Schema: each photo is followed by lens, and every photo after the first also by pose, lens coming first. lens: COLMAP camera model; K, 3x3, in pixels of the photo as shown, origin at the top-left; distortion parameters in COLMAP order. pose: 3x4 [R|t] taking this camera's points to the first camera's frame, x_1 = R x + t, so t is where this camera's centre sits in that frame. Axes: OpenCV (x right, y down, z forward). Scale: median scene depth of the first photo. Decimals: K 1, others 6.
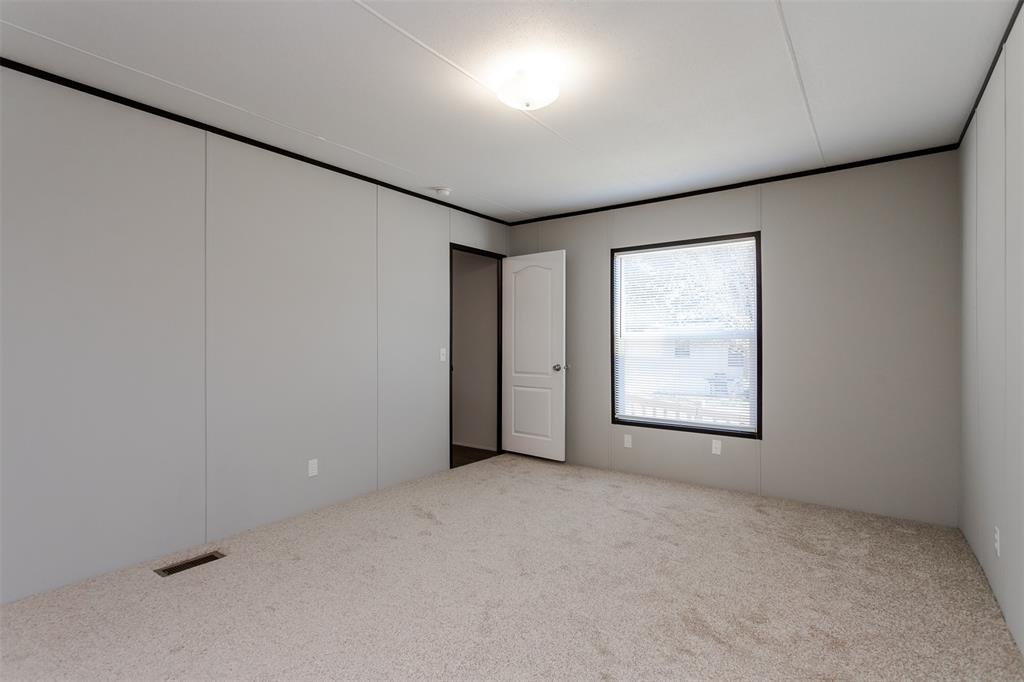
lens RADIAL K [[492.2, 0, 507.2], [0, 492.2, 334.3], [0, 0, 1]] dist [0.000576, 0.001102]
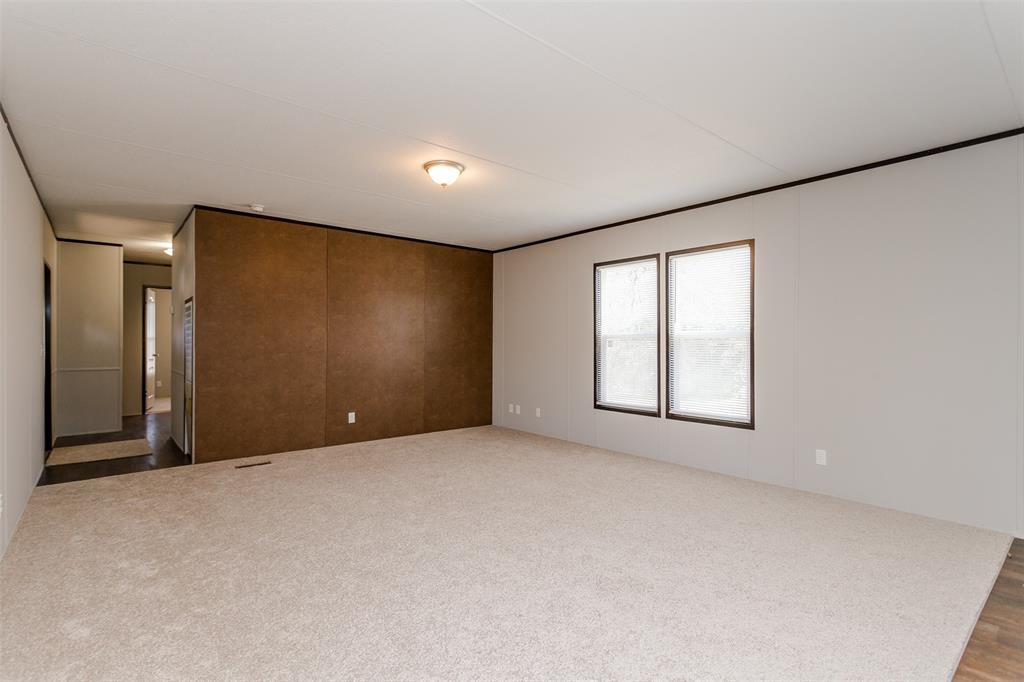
lens RADIAL K [[492.2, 0, 516.9], [0, 492.2, 344.6], [0, 0, 1]] dist [0.000576, 0.001102]
pose [[0.977126, -0.002094, -0.212651, 0.234103], [0.006675, 0.999761, 0.020830, -0.002375], [0.212556, -0.021773, 0.976906, -0.178887]]
